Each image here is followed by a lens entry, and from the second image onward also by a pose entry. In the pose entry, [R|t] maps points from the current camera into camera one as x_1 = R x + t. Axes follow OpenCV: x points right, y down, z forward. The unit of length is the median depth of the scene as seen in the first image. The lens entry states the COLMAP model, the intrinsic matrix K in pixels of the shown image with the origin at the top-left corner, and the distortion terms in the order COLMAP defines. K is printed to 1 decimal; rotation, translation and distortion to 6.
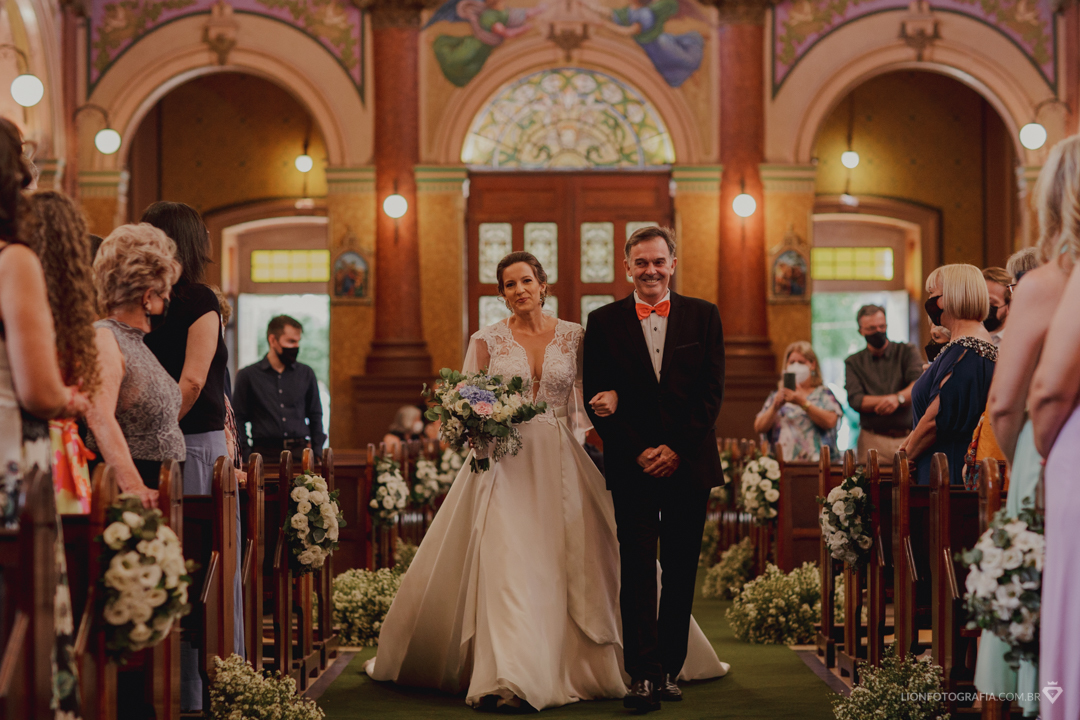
lens RADIAL K [[2679.9, 0, 540.0], [0, 2679.9, 360.0], [0, 0, 1]] dist [-0.082715, -0.280371]
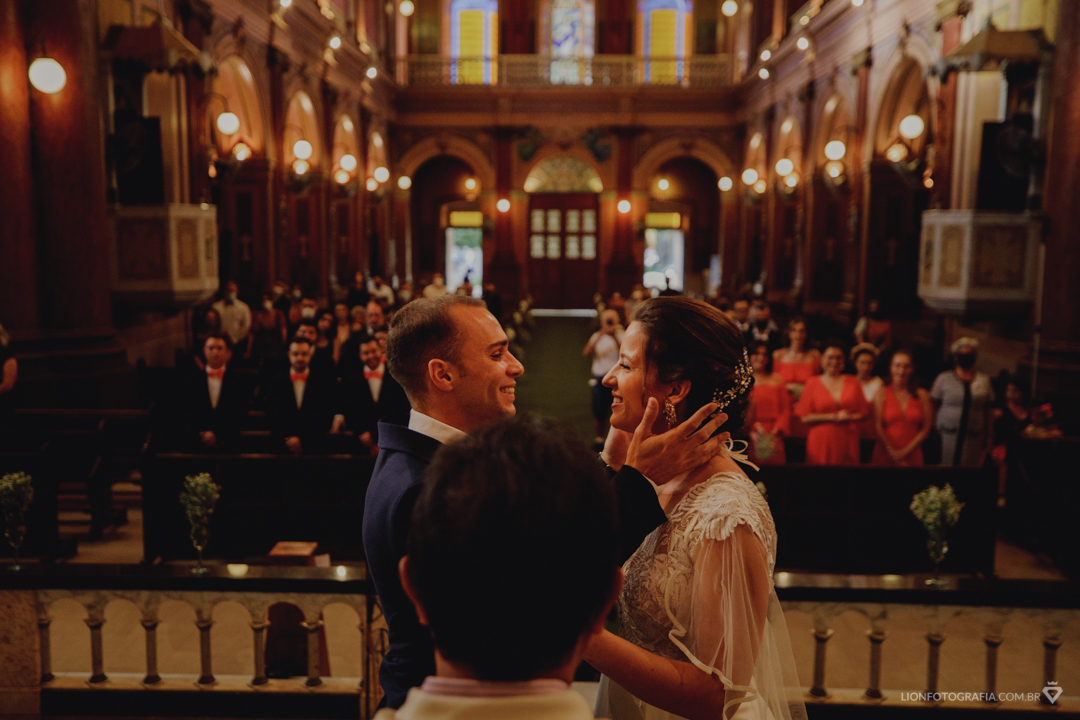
lens RADIAL K [[1070.2, 0, 520.2], [0, 1070.2, 374.1], [0, 0, 1]] dist [0.012272, 0.028061]
pose [[0.999536, 0.012163, -0.027933, -0.001457], [-0.007806, 0.988484, 0.151122, -0.051440], [0.029449, -0.150834, 0.988120, -0.171105]]
